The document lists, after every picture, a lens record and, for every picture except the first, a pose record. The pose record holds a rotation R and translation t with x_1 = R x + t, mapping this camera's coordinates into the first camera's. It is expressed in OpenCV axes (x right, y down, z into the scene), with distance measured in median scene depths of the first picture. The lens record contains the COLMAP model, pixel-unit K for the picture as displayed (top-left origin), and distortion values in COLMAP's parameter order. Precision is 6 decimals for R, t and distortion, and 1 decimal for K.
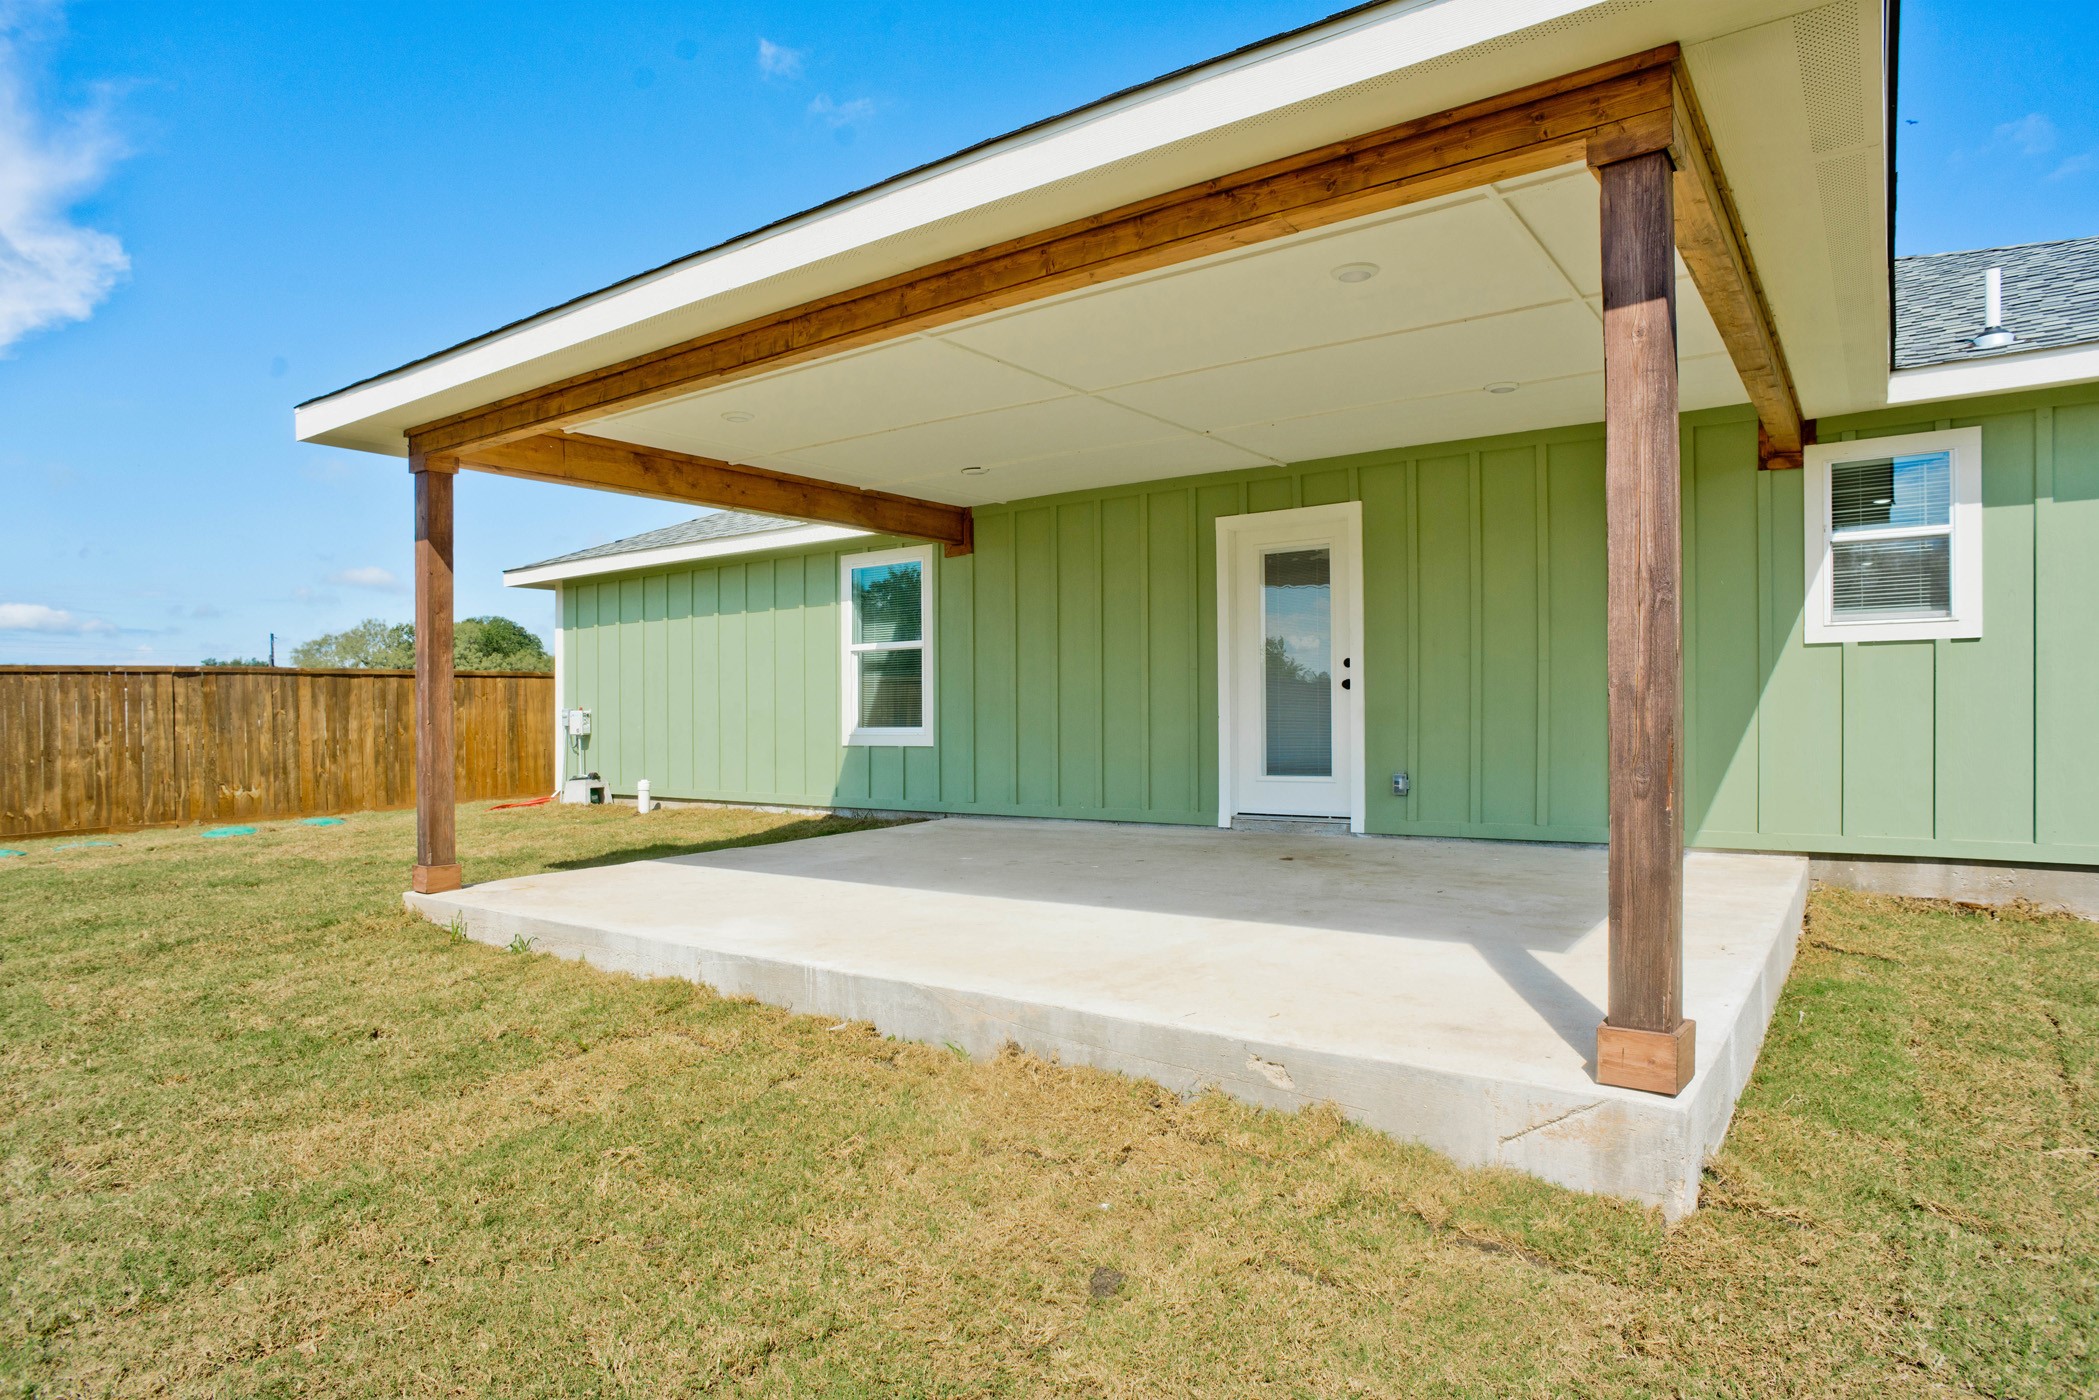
lens RADIAL K [[1174.7, 0, 1108.9], [0, 1174.7, 700.4], [0, 0, 1]] dist [-0.074818, 0.027140]
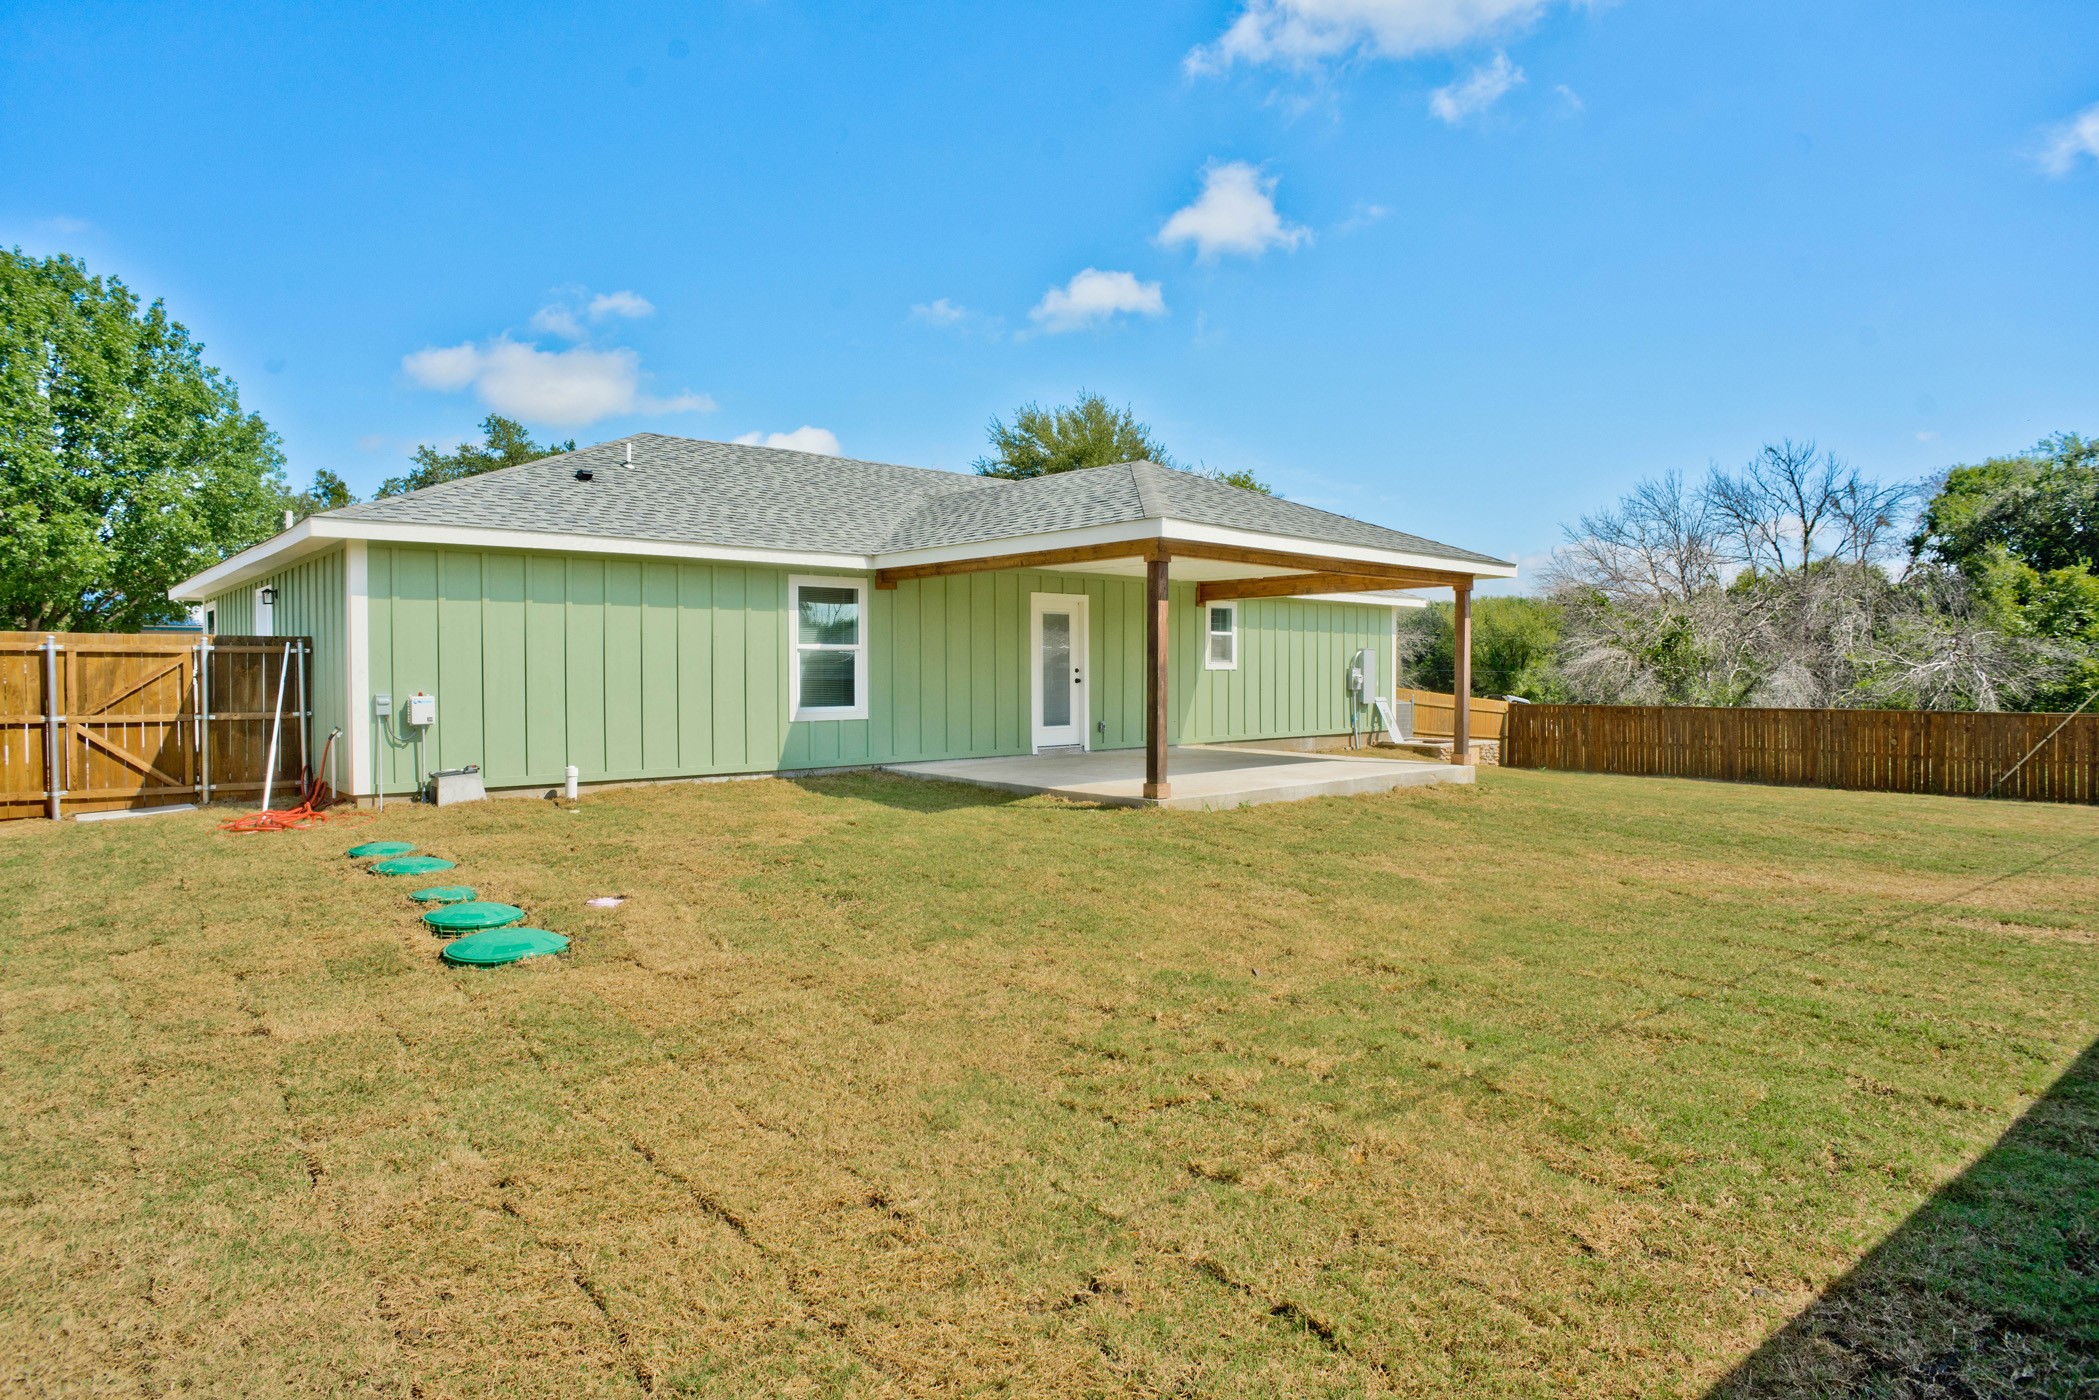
lens RADIAL K [[1204.5, 0, 997.0], [0, 1204.5, 717.6], [0, 0, 1]] dist [-0.024287, 0.017094]
pose [[0.256349, -0.023360, 0.966302, -1.814650], [-0.010384, 0.999584, 0.026919, -0.005101], [-0.966528, -0.016935, 0.256000, 0.554615]]
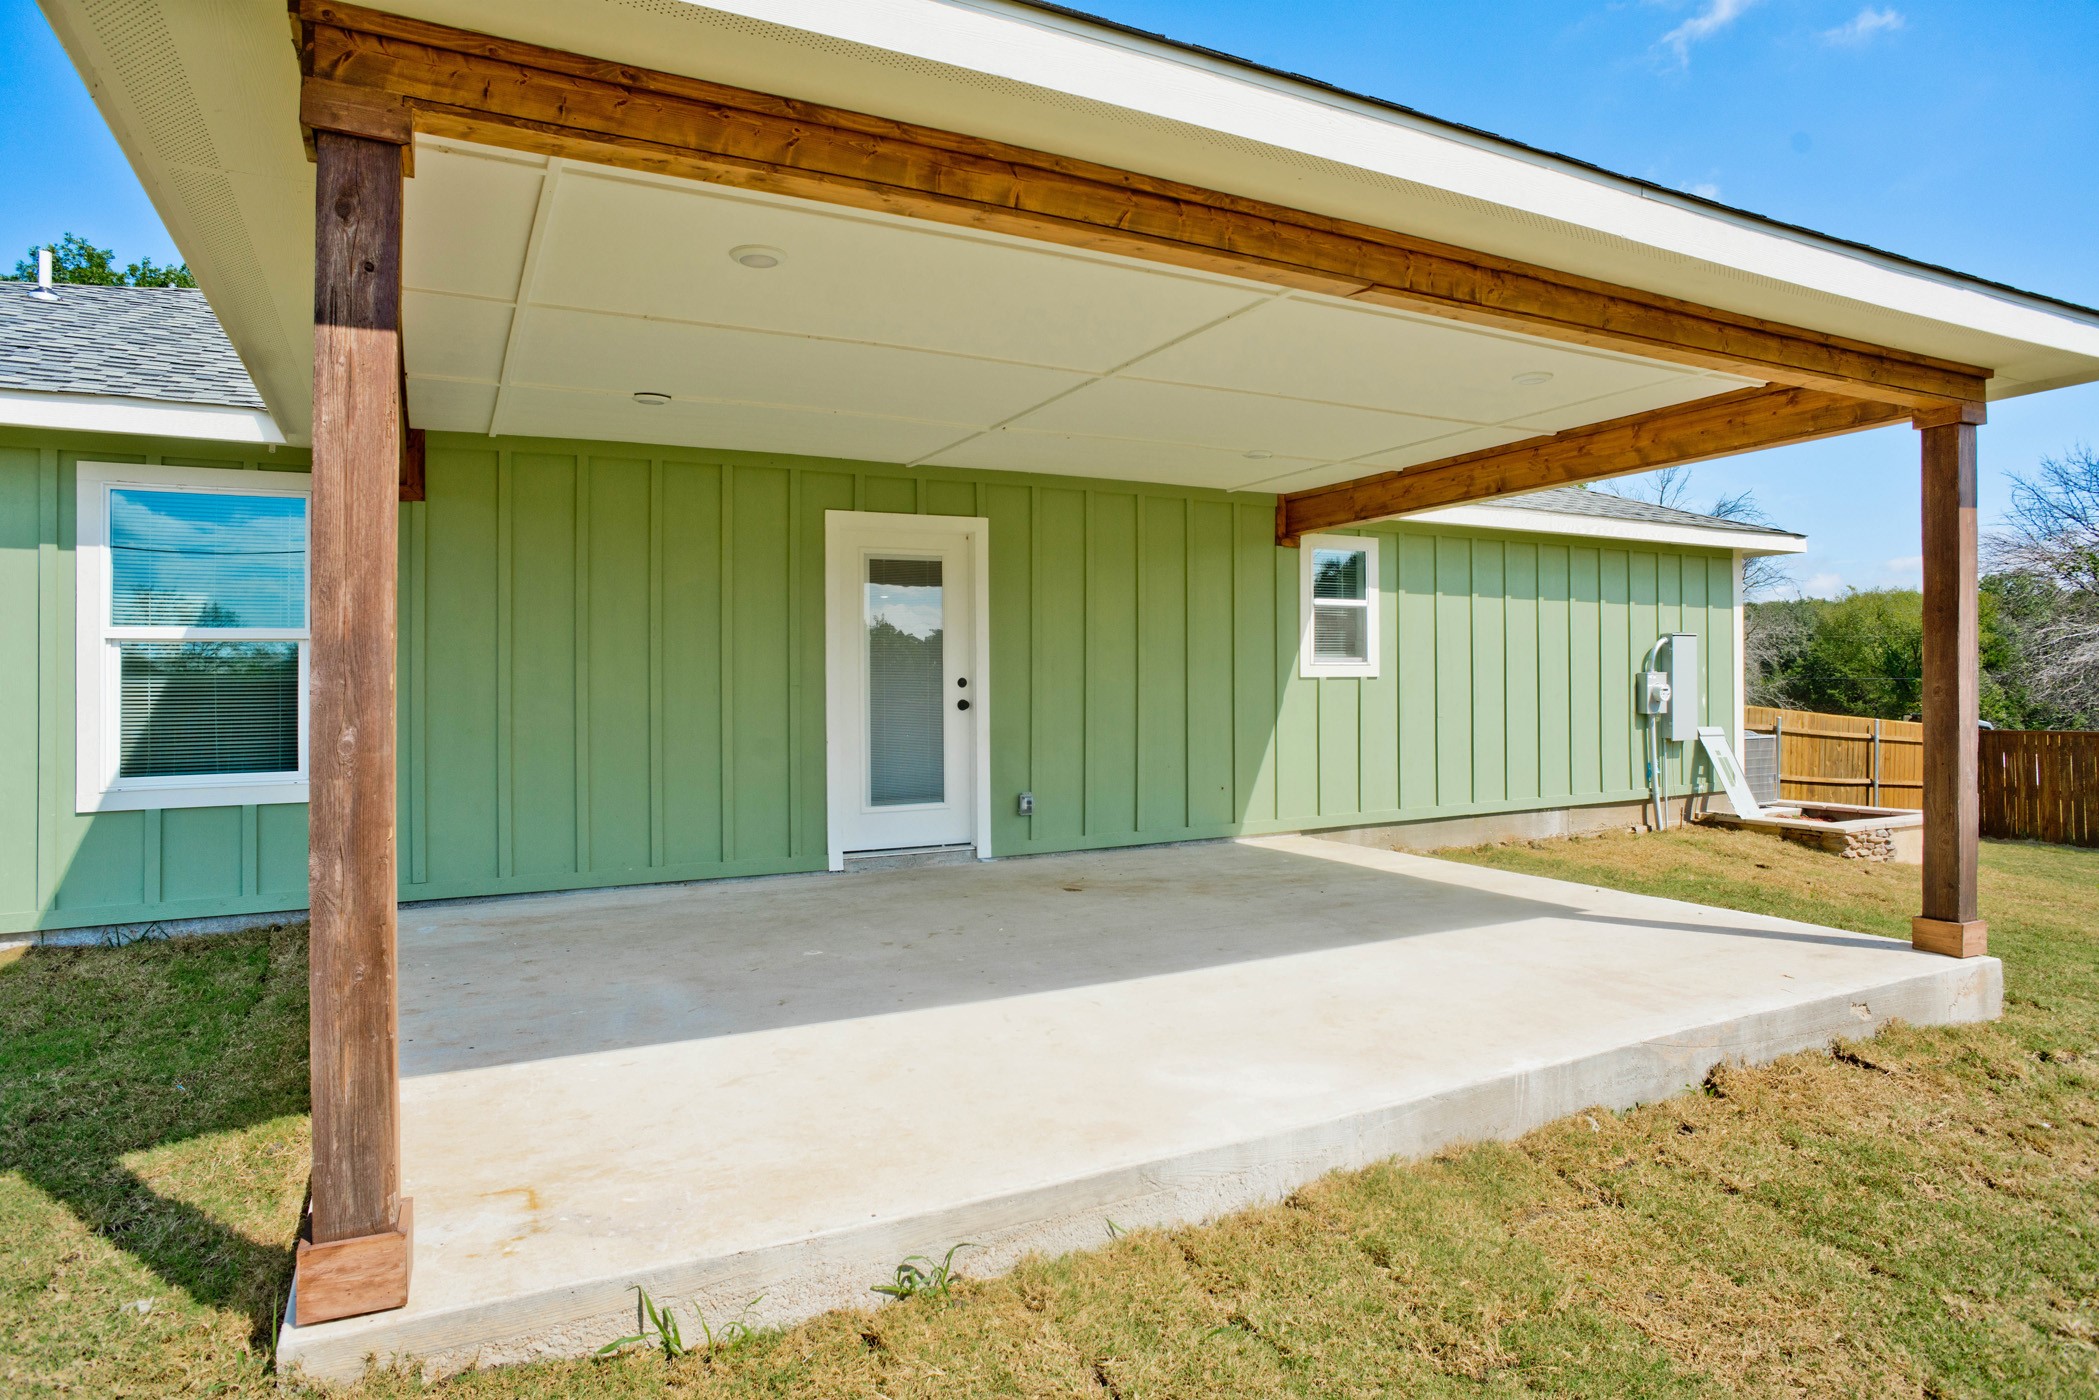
lens RADIAL K [[1167.1, 0, 1006.1], [0, 1167.1, 704.1], [0, 0, 1]] dist [-0.048838, 0.002290]
pose [[0.496711, -0.003249, 0.867910, -0.580245], [-0.001625, 0.999988, 0.004673, -0.018169], [-0.867915, -0.003731, 0.496699, 0.465280]]
